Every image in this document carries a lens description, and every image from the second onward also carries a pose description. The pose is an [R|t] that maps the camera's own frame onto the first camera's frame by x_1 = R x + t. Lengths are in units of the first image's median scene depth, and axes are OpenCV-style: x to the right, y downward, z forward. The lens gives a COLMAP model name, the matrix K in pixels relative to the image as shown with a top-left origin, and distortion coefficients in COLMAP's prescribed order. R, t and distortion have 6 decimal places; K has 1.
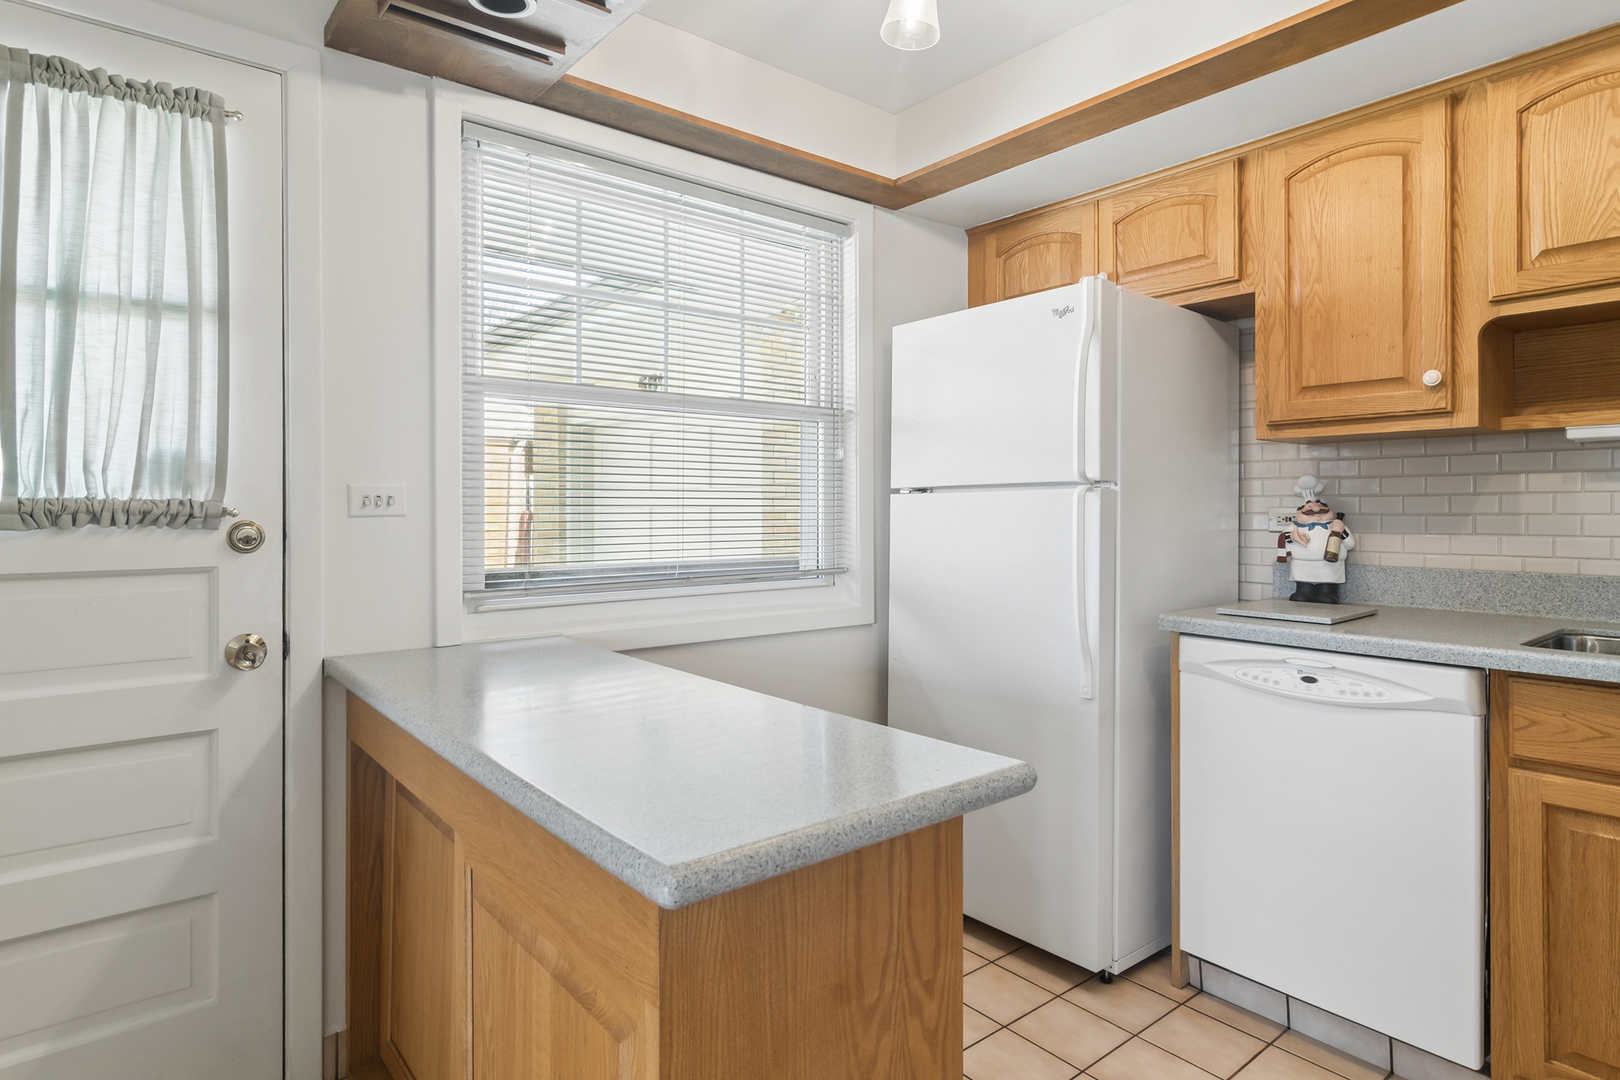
lens RADIAL K [[877.3, 0, 810.6], [0, 877.3, 511.4], [0, 0, 1]] dist [-0.001373, 0.001364]
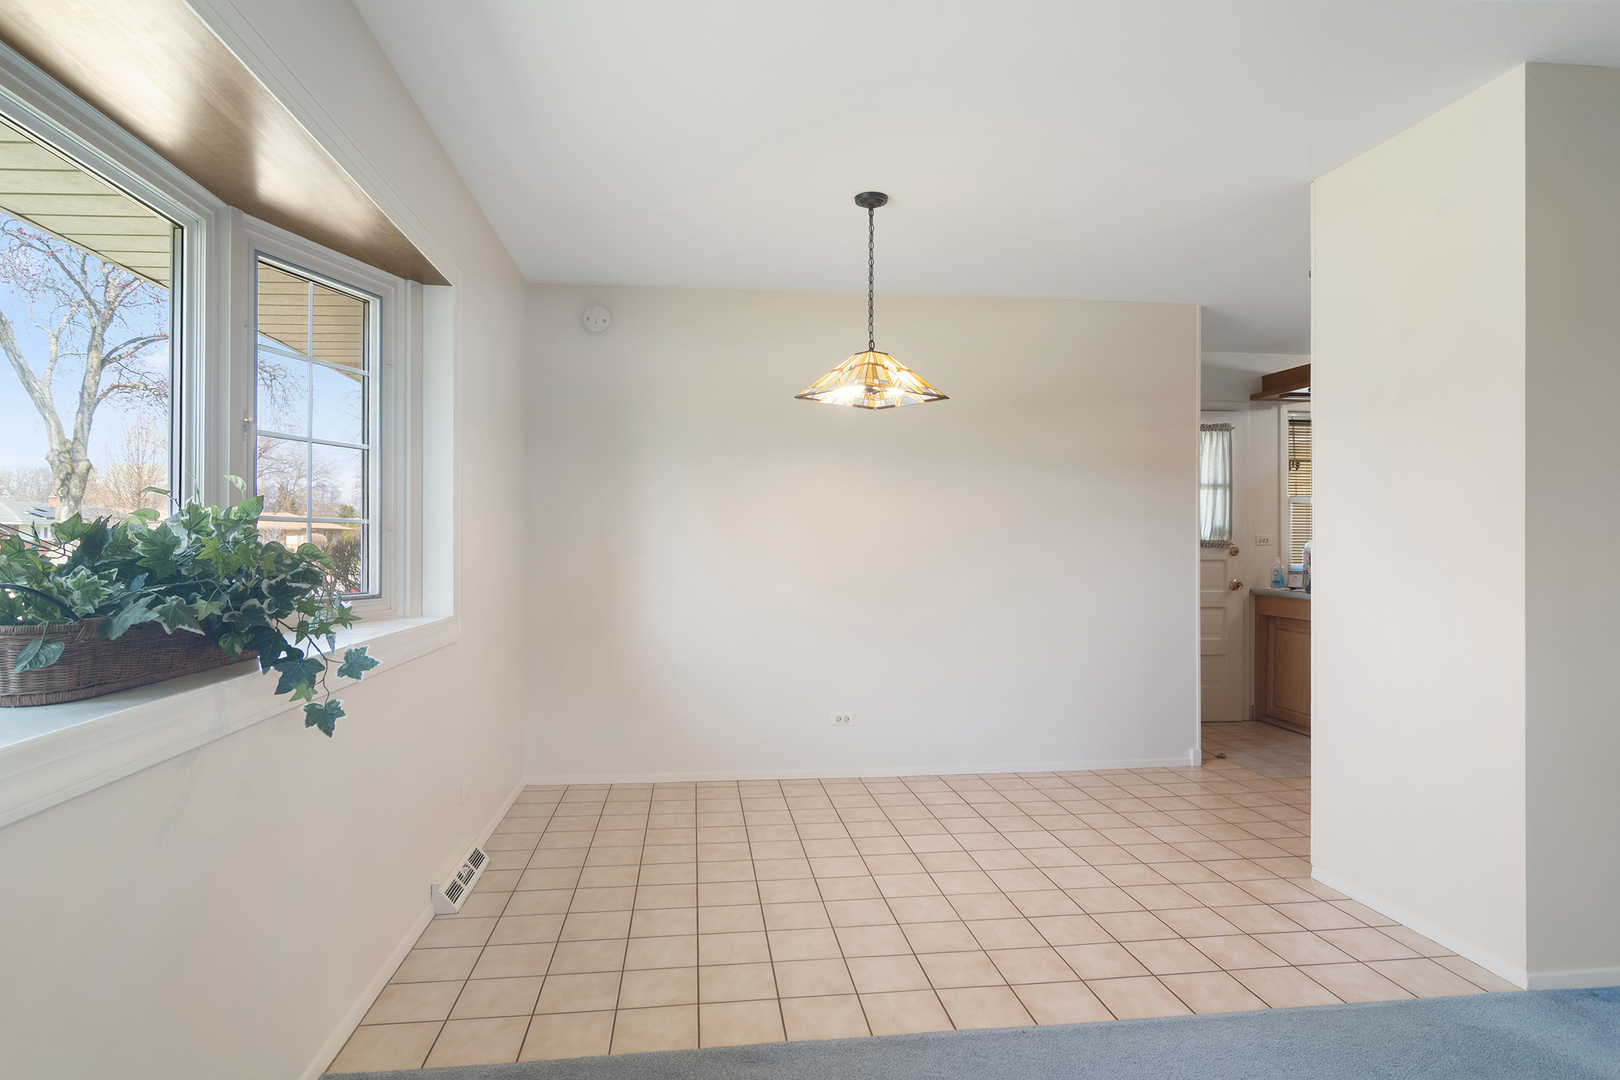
lens RADIAL K [[875.3, 0, 810.0], [0, 875.3, 540.0], [0, 0, 1]] dist [-0.079590, 0.000002]
pose [[0.850418, 0.001220, -0.526106, -0.249592], [-0.006935, 0.999936, -0.008891, 0.023223], [0.526062, 0.011210, 0.850372, -2.283360]]
